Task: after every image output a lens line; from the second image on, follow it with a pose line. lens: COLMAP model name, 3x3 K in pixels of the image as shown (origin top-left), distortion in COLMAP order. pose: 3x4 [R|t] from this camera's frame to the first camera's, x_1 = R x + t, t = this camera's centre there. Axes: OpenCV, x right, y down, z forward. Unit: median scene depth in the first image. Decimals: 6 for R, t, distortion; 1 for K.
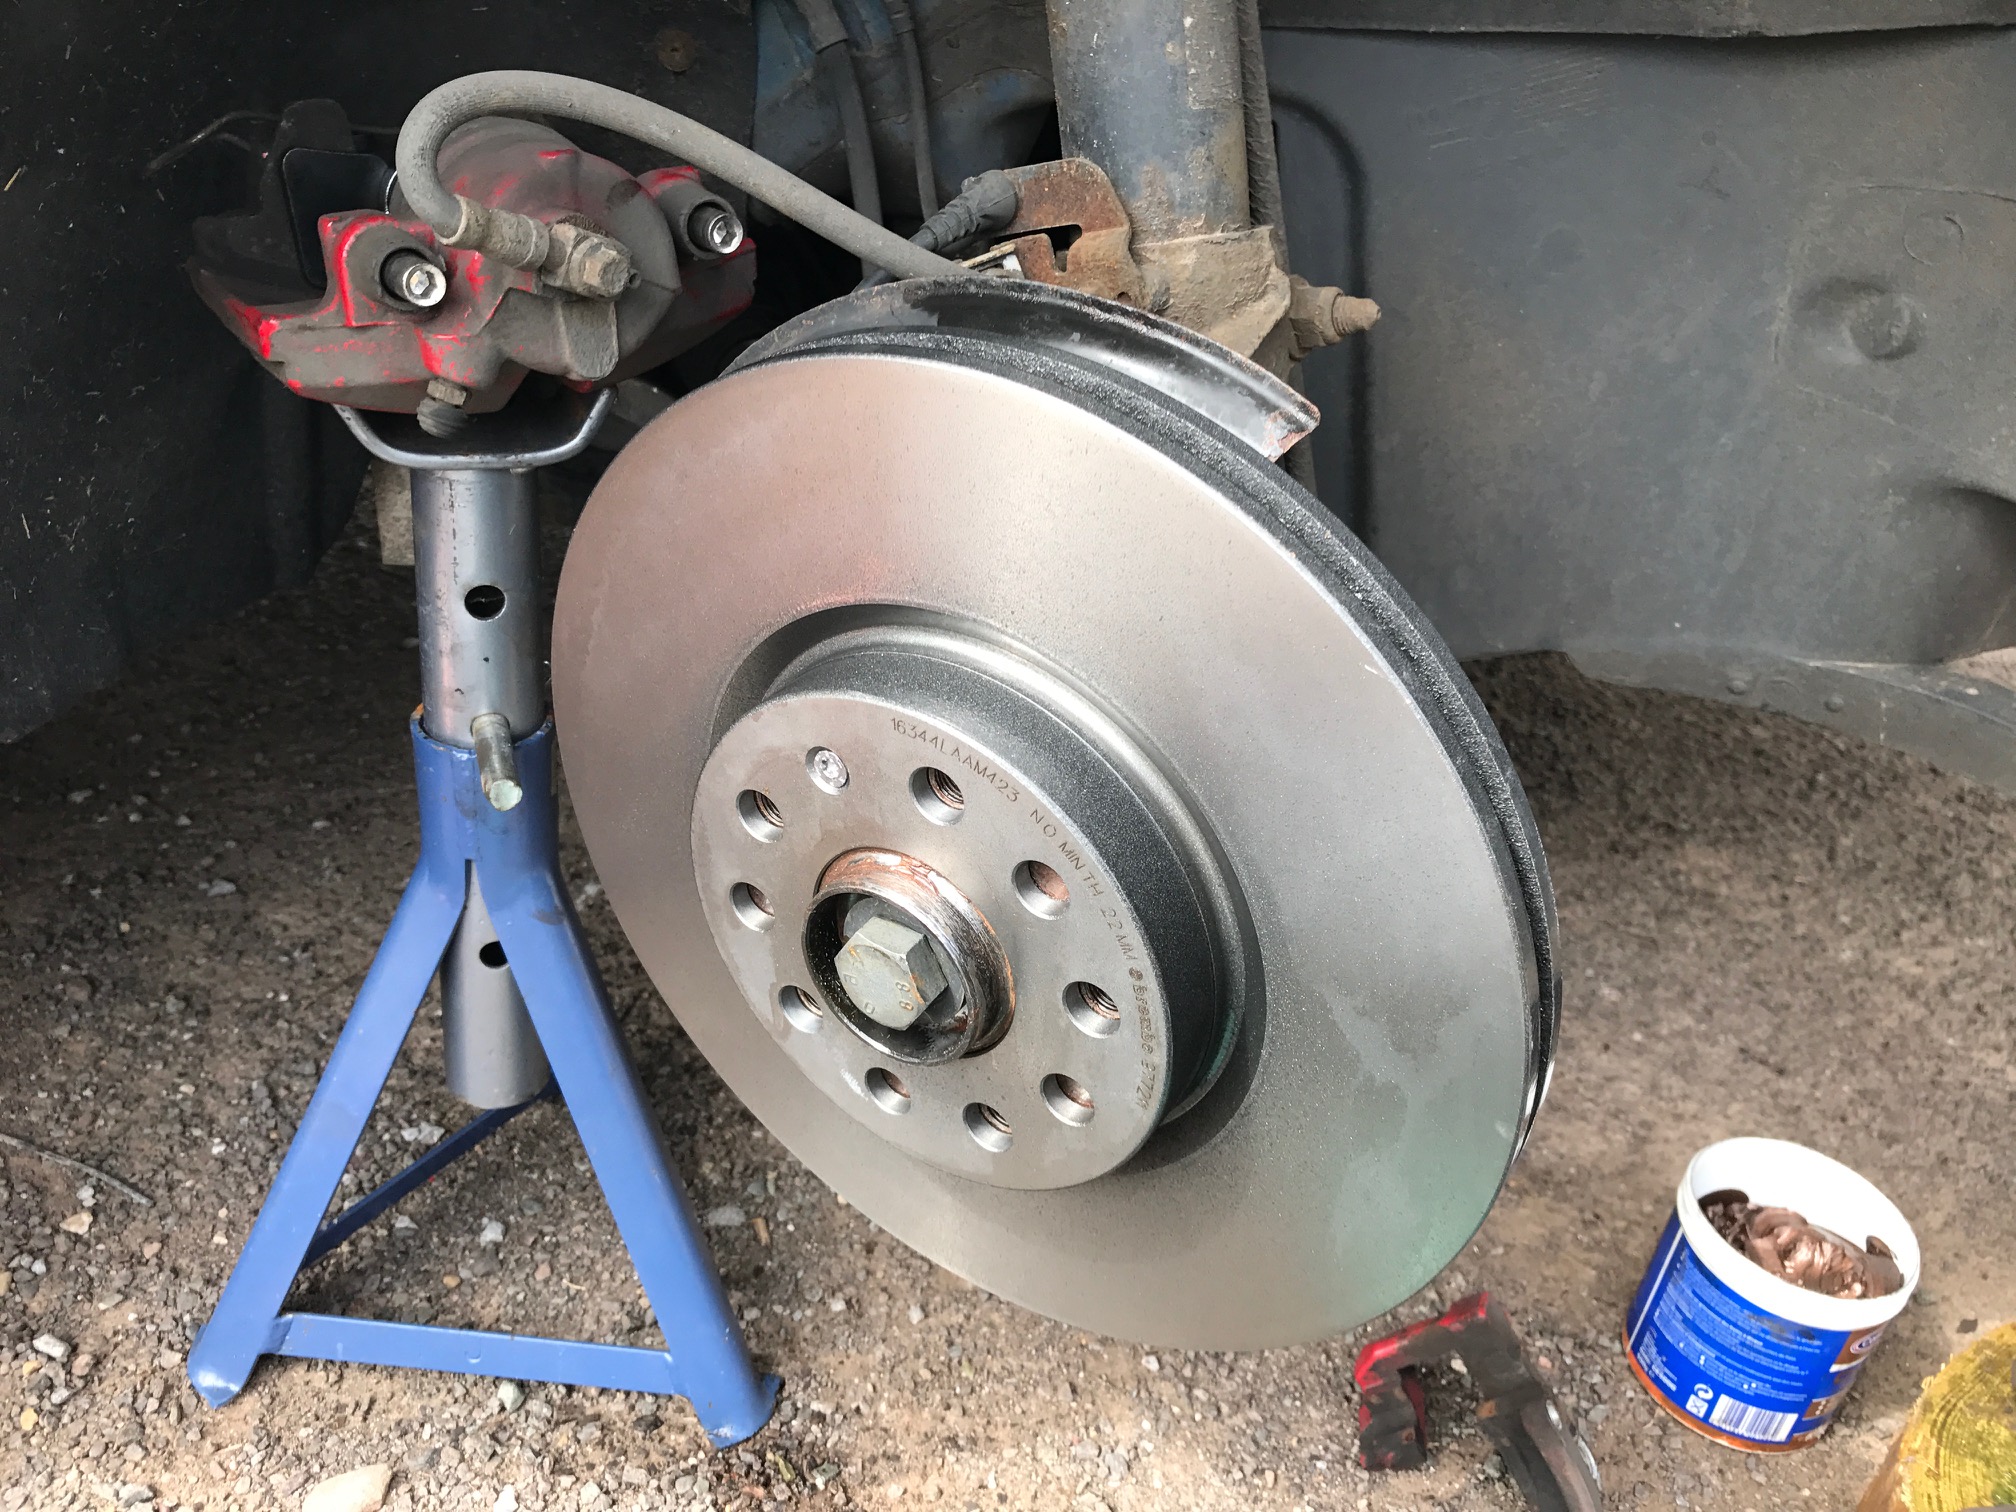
lens RADIAL K [[1694.3, 0, 1011.3], [0, 1694.3, 757.5], [0, 0, 1]] dist [-0.012936, 0.015464]
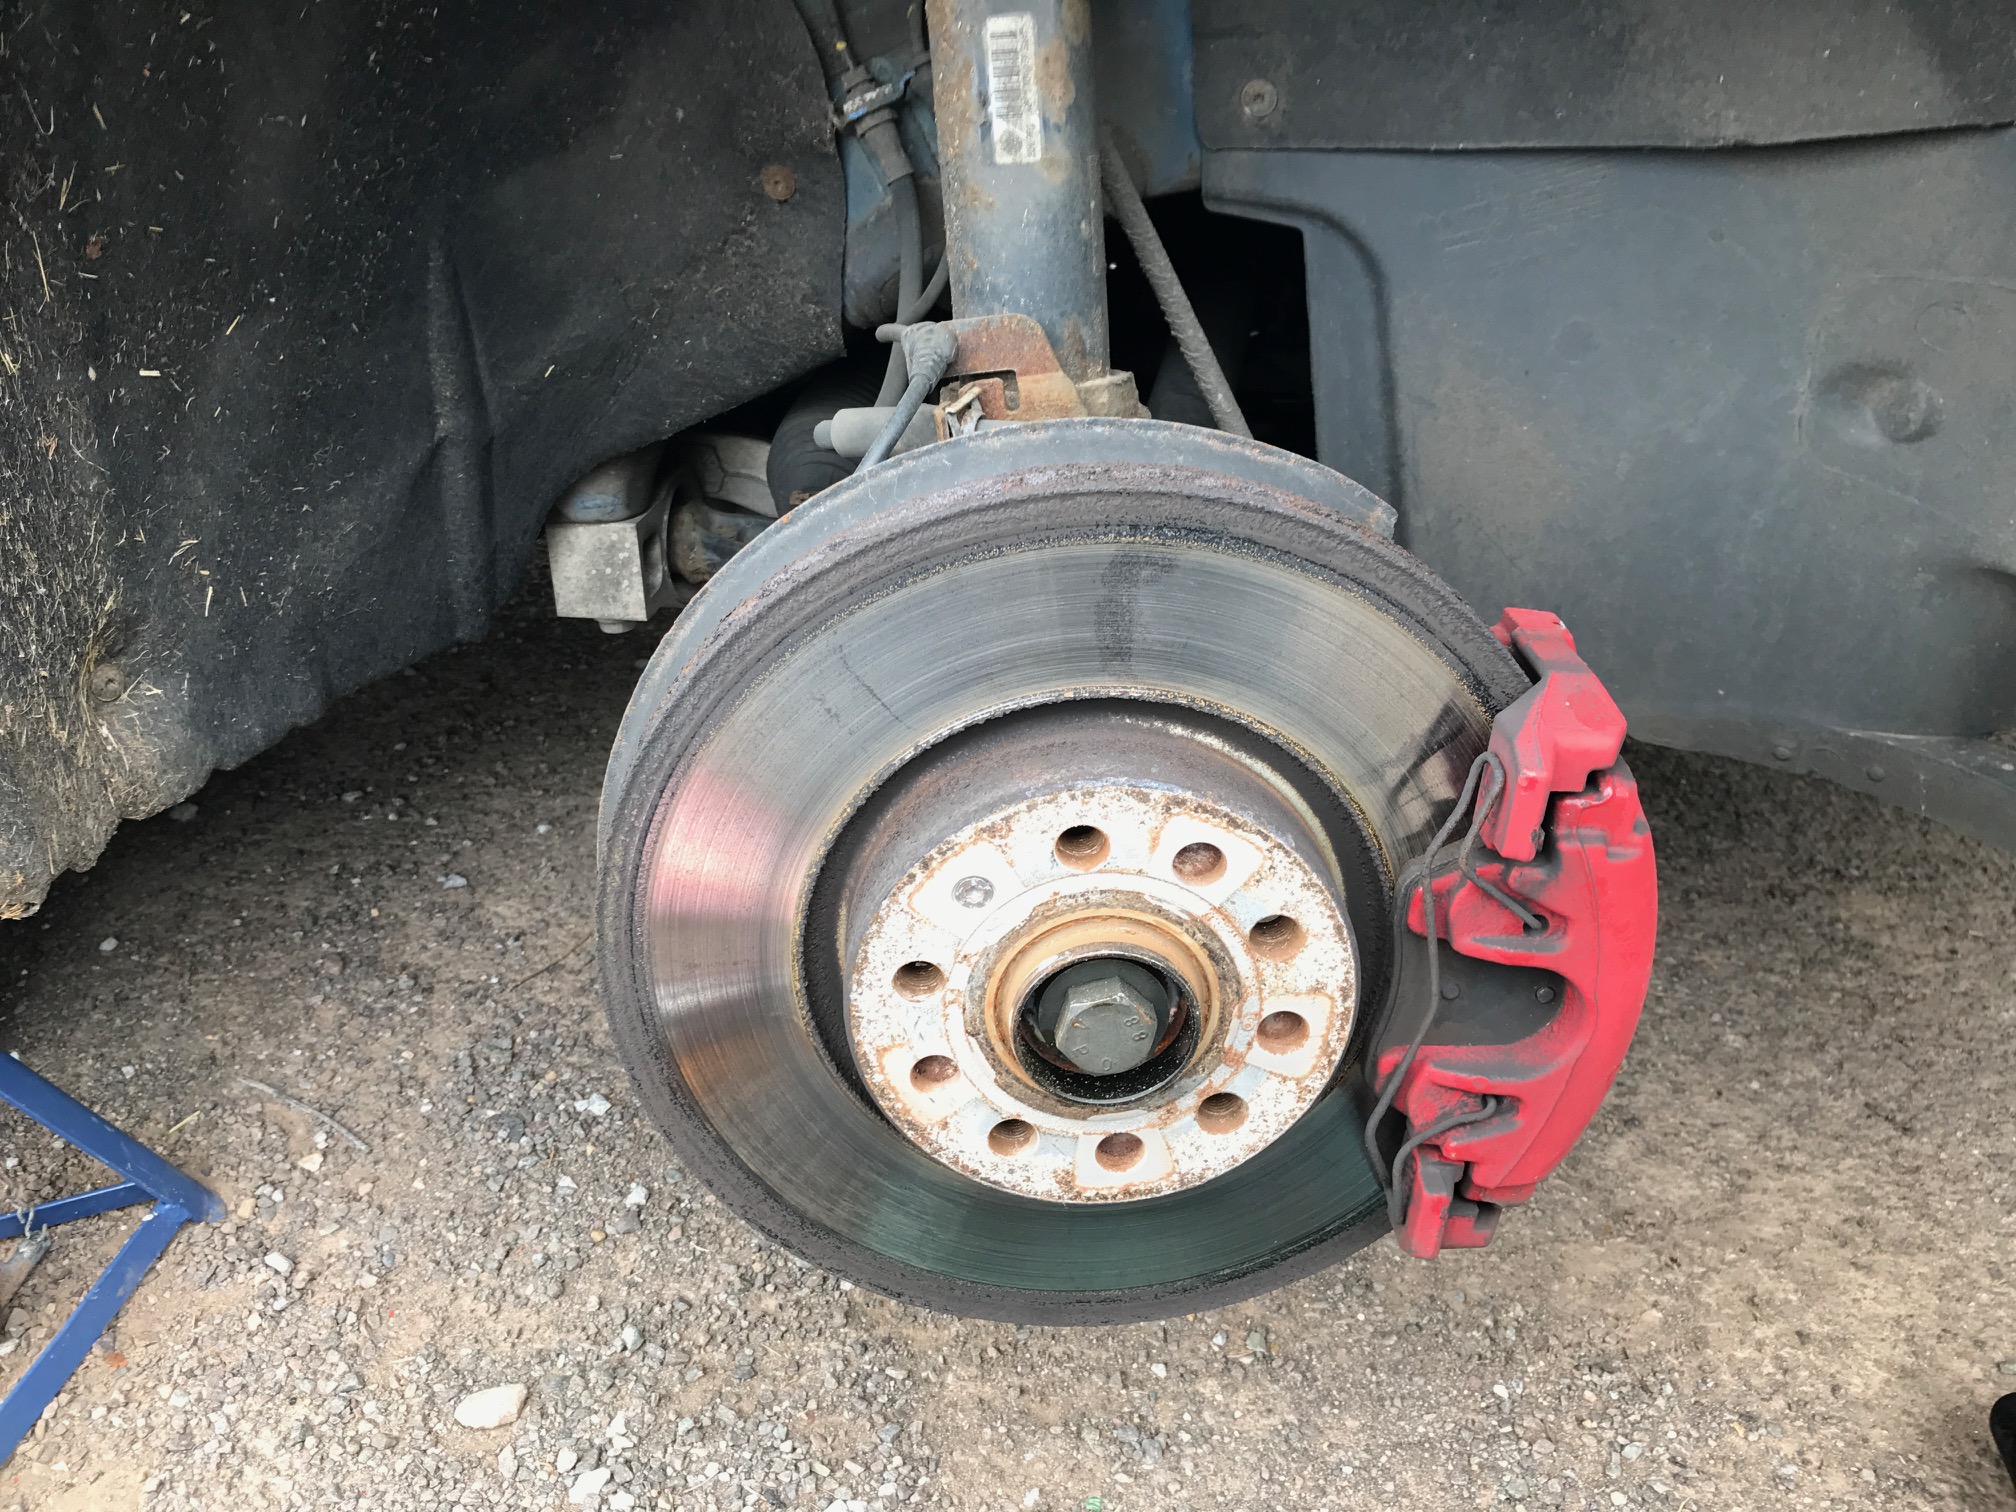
lens RADIAL K [[1694.3, 0, 1006.8], [0, 1694.3, 752.2], [0, 0, 1]] dist [-0.012936, 0.015464]
pose [[0.982154, 0.025257, -0.186373, 0.154813], [-0.024873, 0.999681, 0.004398, -0.034204], [0.186425, 0.000316, 0.982469, -0.089379]]
